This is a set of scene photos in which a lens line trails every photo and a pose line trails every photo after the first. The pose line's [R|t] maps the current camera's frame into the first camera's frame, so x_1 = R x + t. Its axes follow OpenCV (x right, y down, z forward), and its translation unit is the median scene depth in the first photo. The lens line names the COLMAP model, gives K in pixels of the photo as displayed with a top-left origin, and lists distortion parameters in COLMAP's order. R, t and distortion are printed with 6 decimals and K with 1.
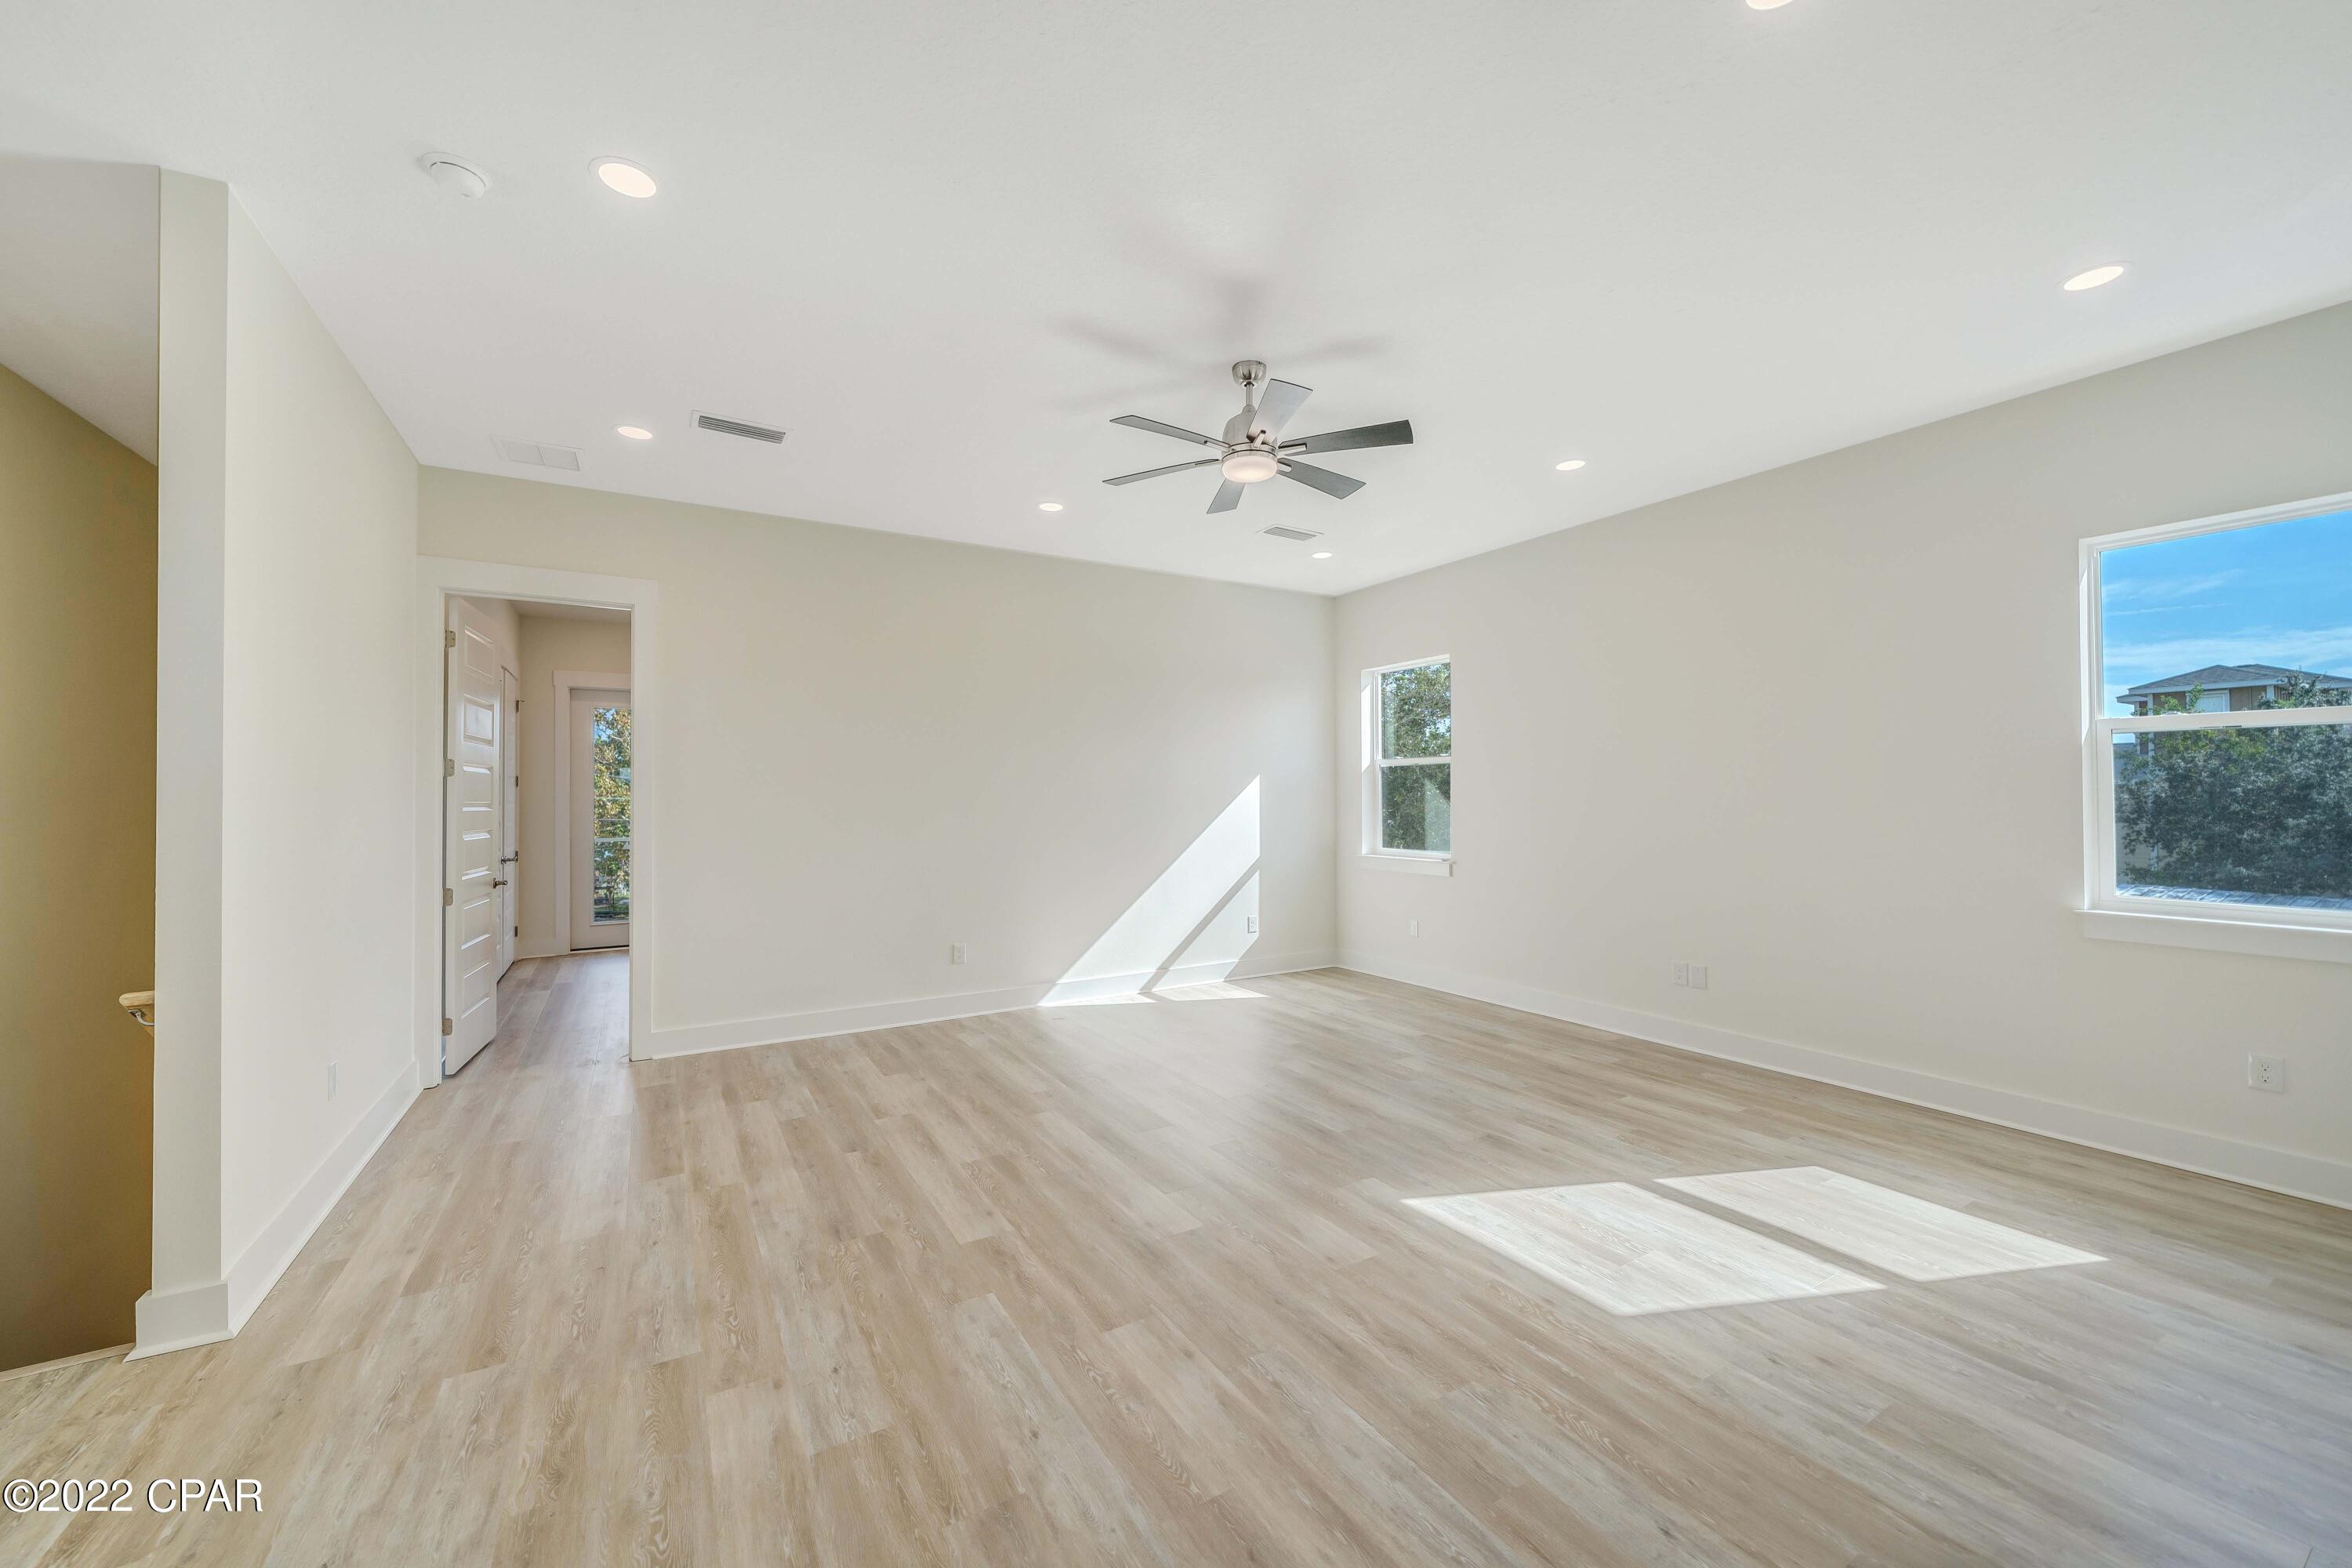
lens RADIAL K [[859.1, 0, 1158.2], [0, 859.1, 805.7], [0, 0, 1]] dist [-0.003511, 0.000051]
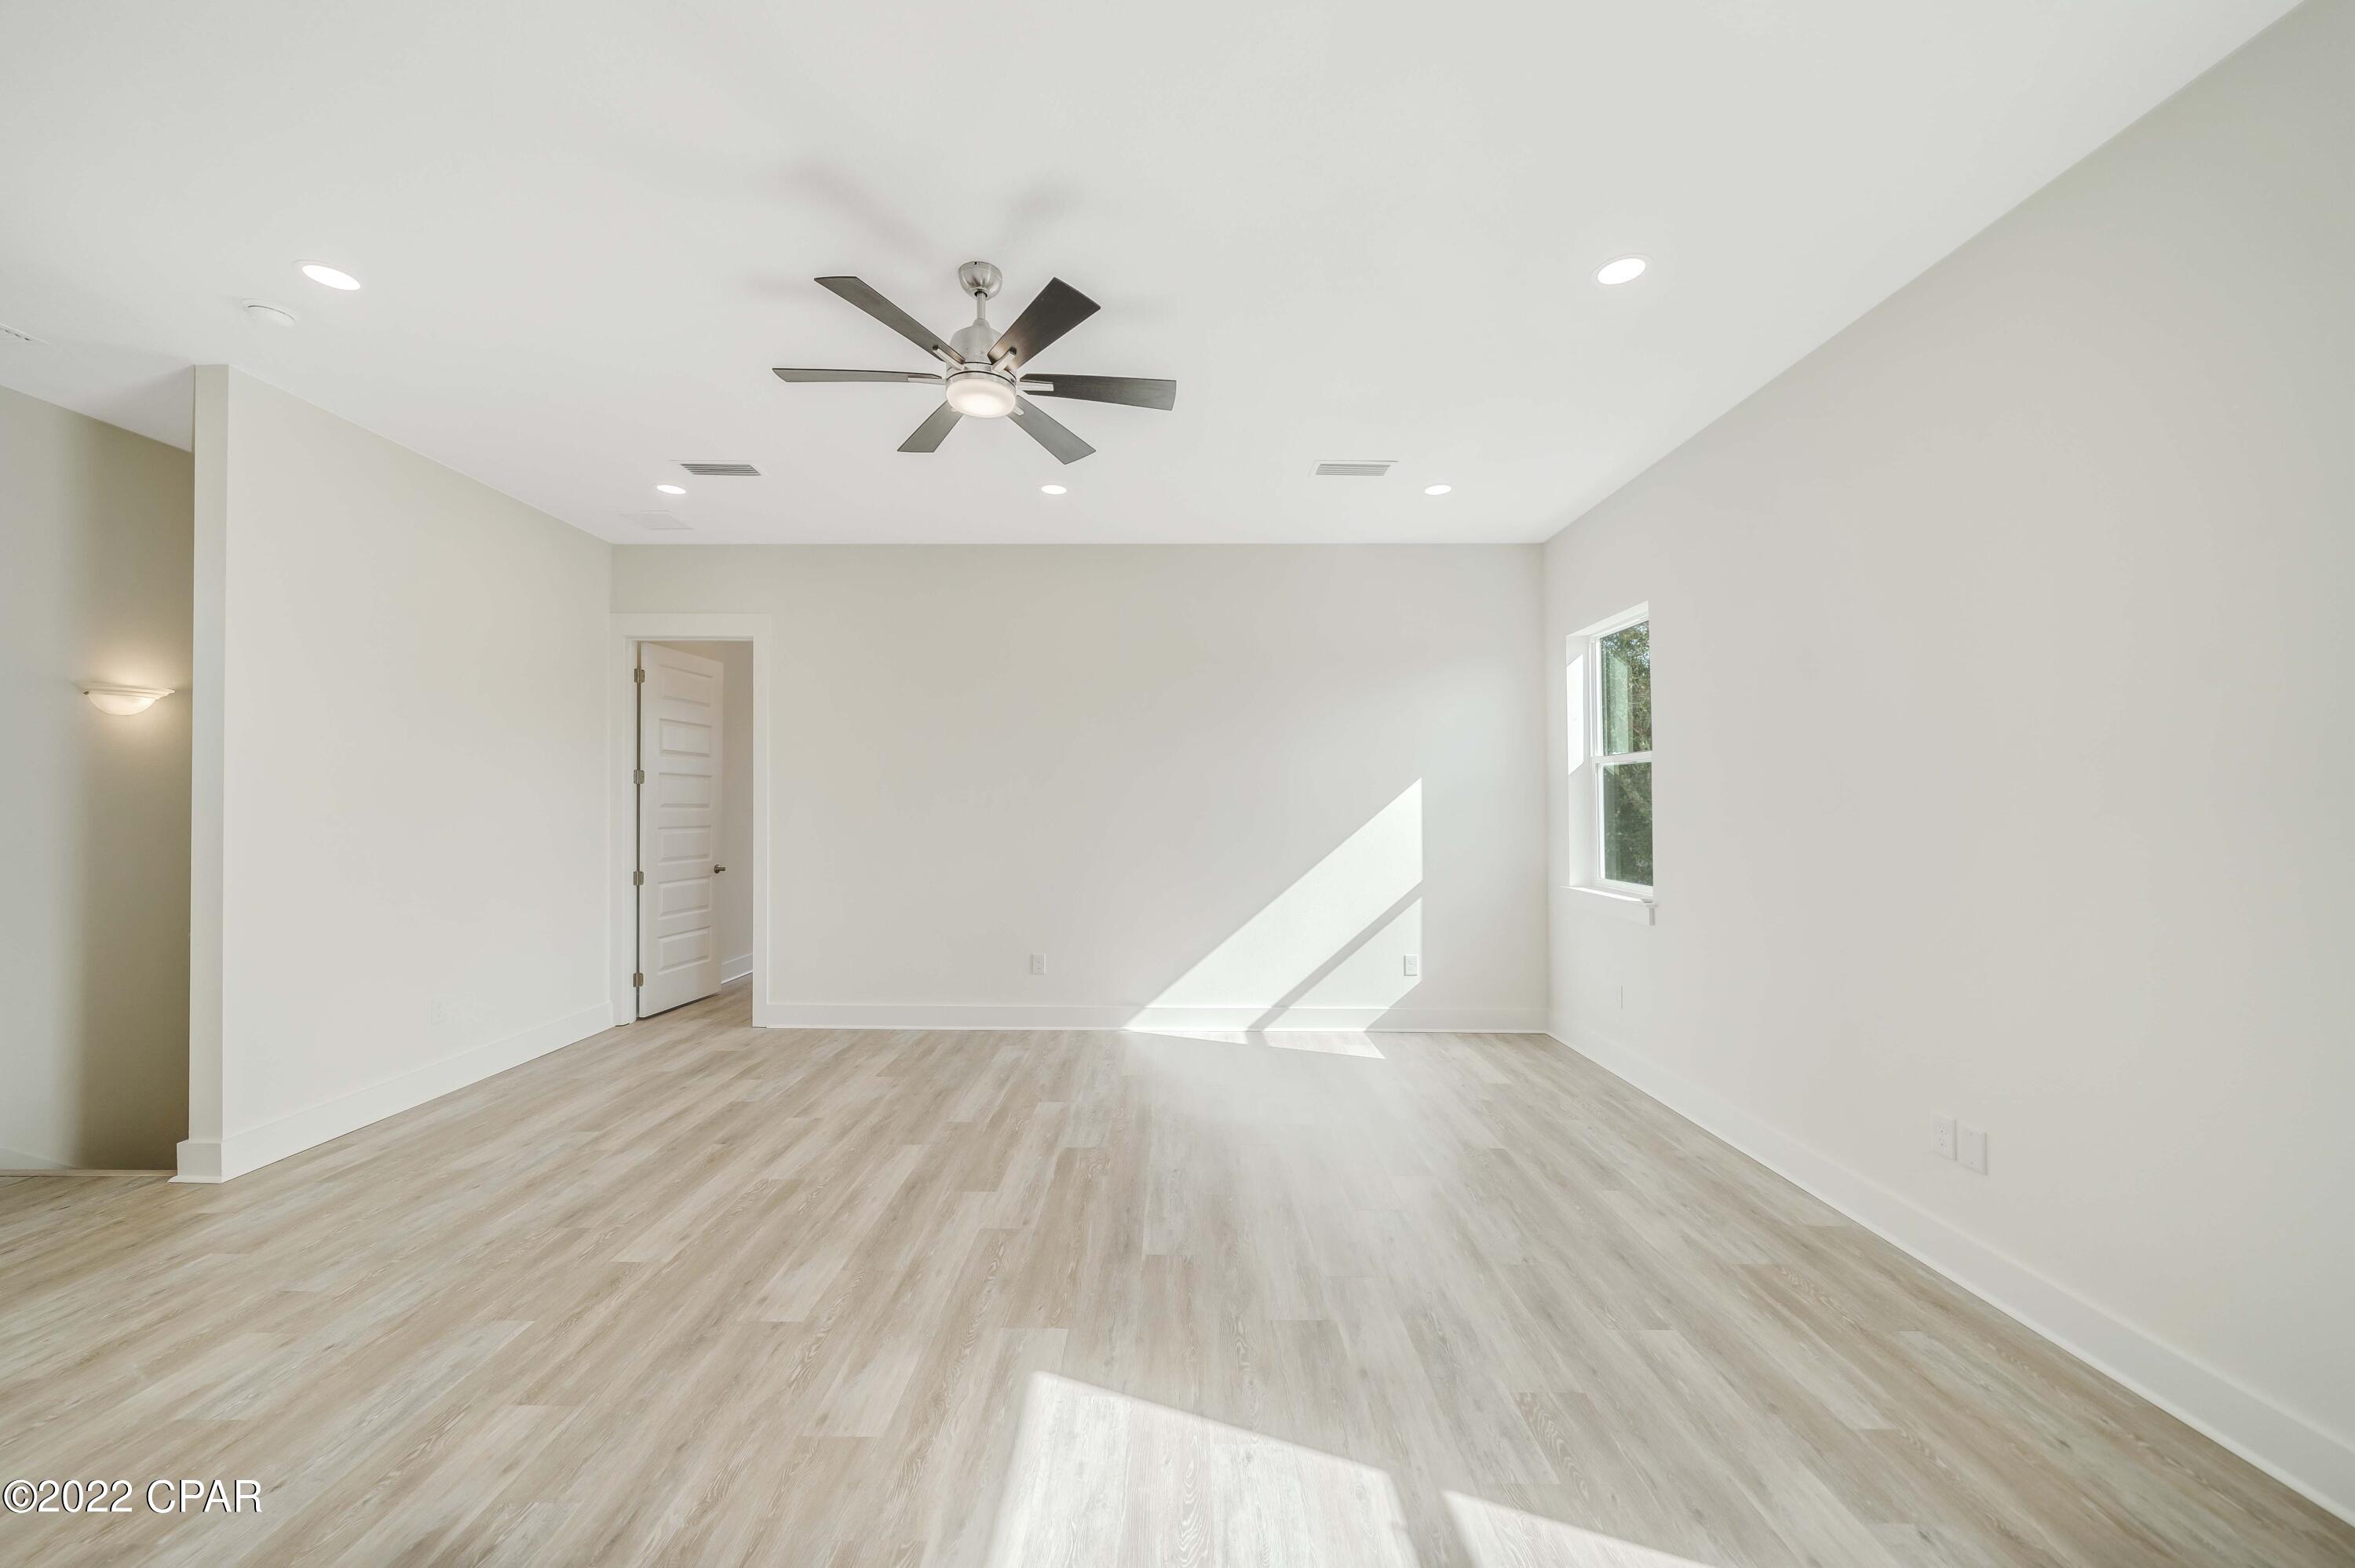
lens RADIAL K [[860.1, 0, 1173.4], [0, 860.1, 805.2], [0, 0, 1]] dist [-0.003511, 0.000051]
pose [[0.859719, 0.007955, -0.510706, 0.600306], [-0.012950, 0.999897, -0.006225, -0.006061], [0.510603, 0.011965, 0.859733, 0.358567]]
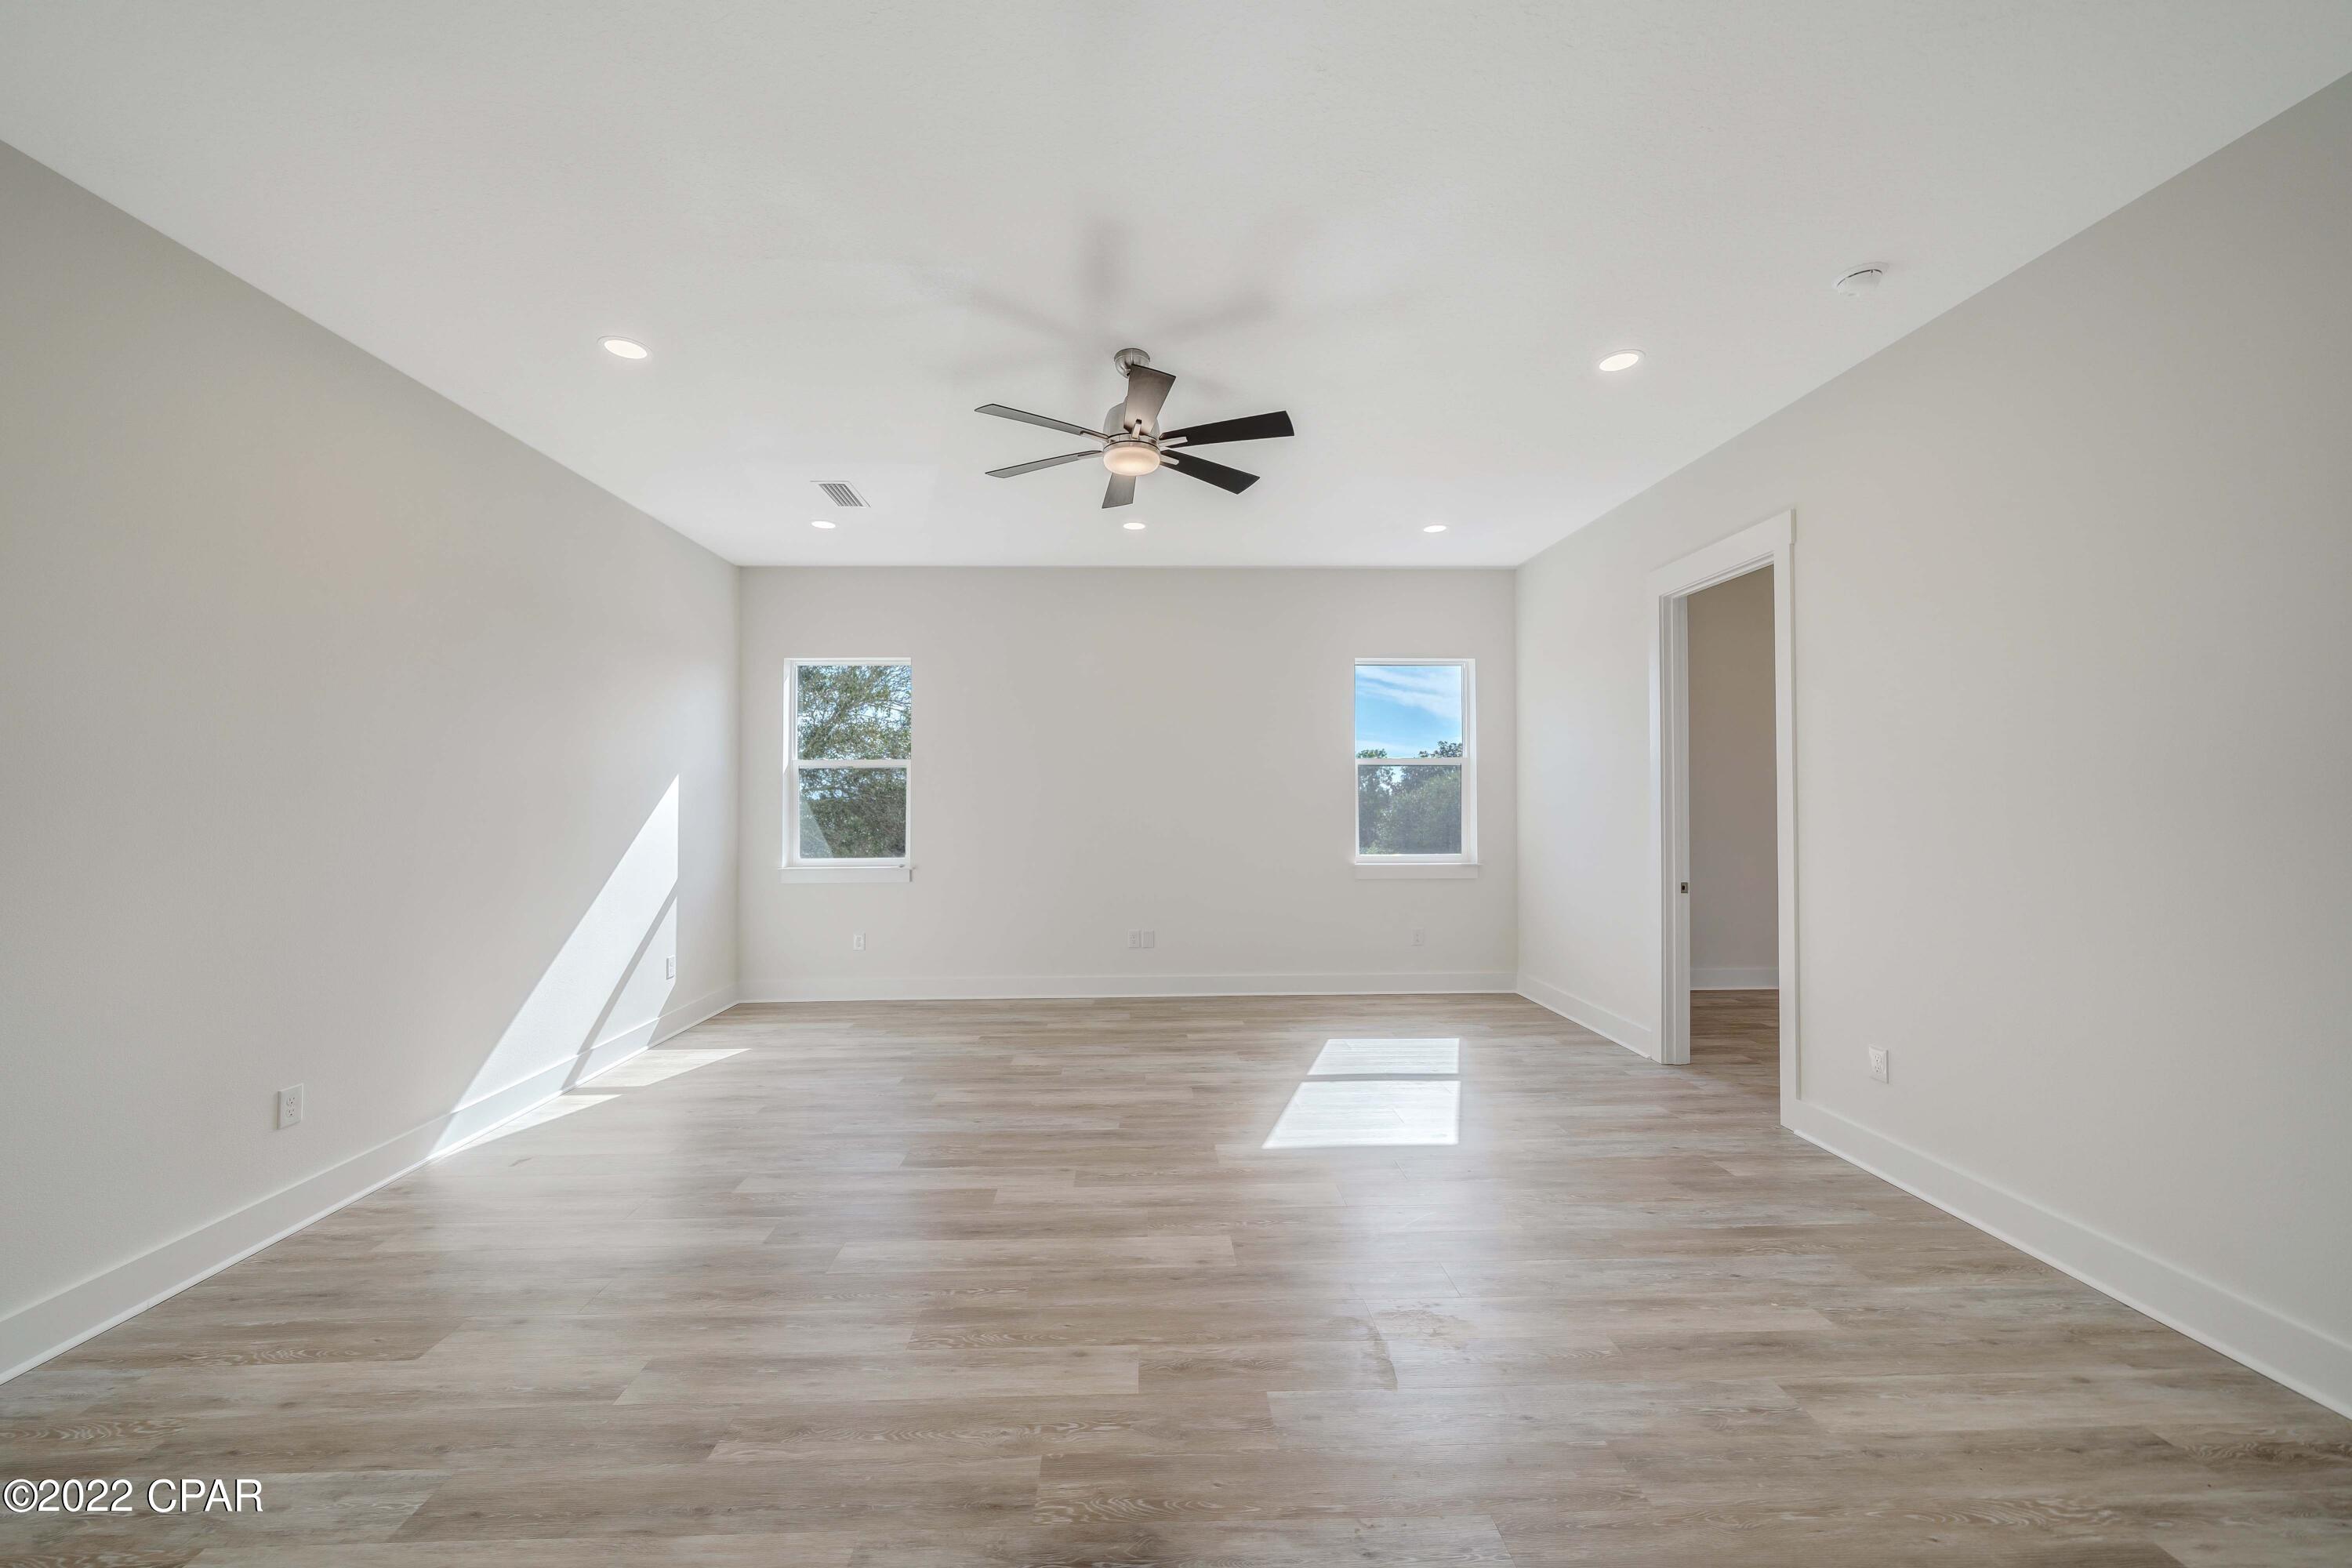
lens RADIAL K [[859.1, 0, 1148.9], [0, 859.1, 801.6], [0, 0, 1]] dist [-0.003511, 0.000051]
pose [[0.484455, 0.003958, 0.874807, -0.651082], [0.011033, 0.999883, -0.010634, 0.003990], [-0.874747, 0.014804, 0.484354, 0.461398]]
